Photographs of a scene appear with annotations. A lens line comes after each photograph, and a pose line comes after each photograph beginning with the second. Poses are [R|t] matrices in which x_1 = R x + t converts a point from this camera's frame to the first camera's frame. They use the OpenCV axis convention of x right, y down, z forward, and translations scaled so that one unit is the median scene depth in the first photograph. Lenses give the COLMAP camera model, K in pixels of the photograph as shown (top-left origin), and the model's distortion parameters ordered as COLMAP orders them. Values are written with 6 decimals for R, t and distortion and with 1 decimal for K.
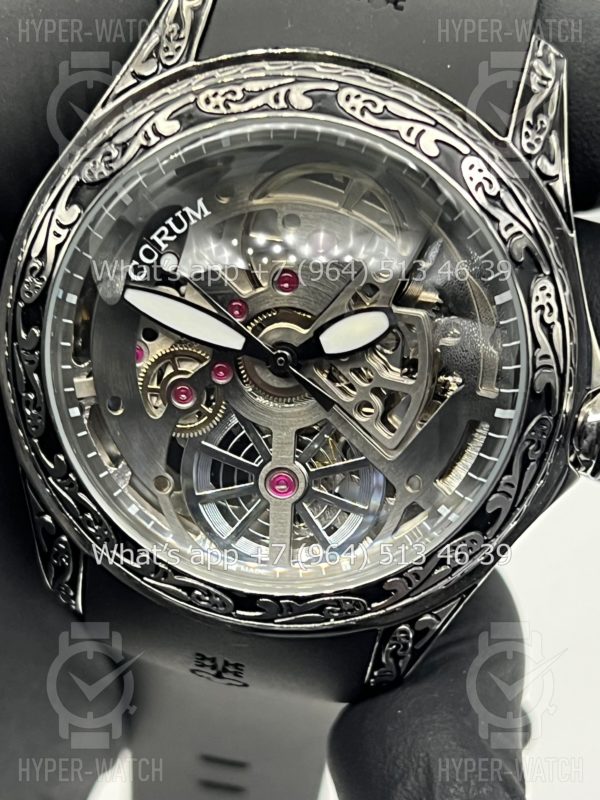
lens RADIAL K [[1968.1, 0, 300.0], [0, 1968.1, 400.0], [0, 0, 1]] dist [0.231957, -0.787144]
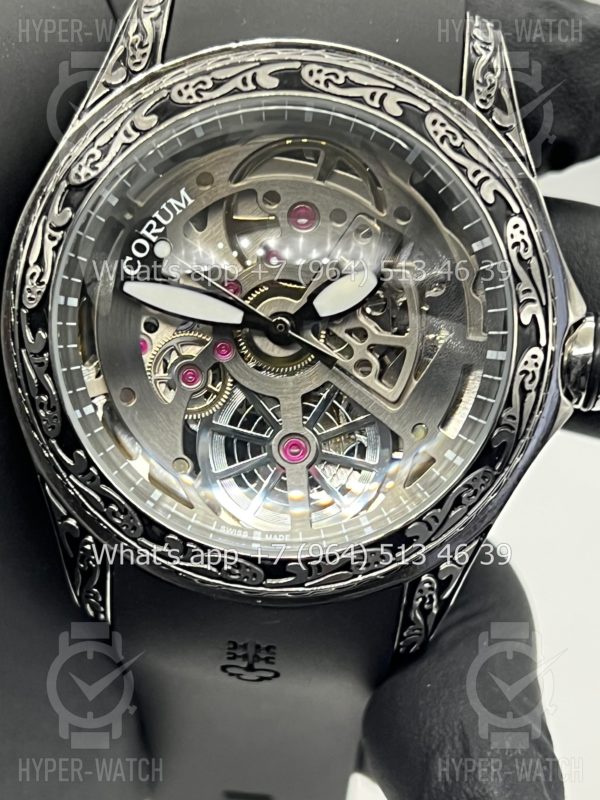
lens RADIAL K [[1968.1, 0, 300.0], [0, 1968.1, 400.0], [0, 0, 1]] dist [0.231957, -0.787144]
pose [[0.989223, -0.129222, 0.068841, -0.076037], [0.136796, 0.983311, -0.119942, 0.144413], [-0.052193, 0.128067, 0.990391, -0.035707]]
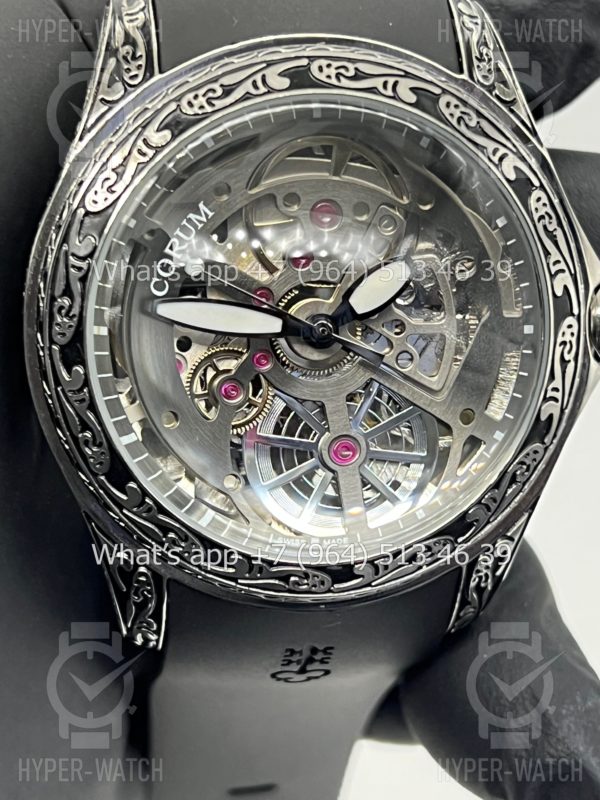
lens RADIAL K [[1968.1, 0, 300.0], [0, 1968.1, 400.0], [0, 0, 1]] dist [0.231957, -0.787144]
pose [[0.937174, -0.264752, 0.227181, -0.262471], [0.280550, 0.959017, -0.039715, 0.051994], [-0.207355, 0.100956, 0.973043, 0.002617]]
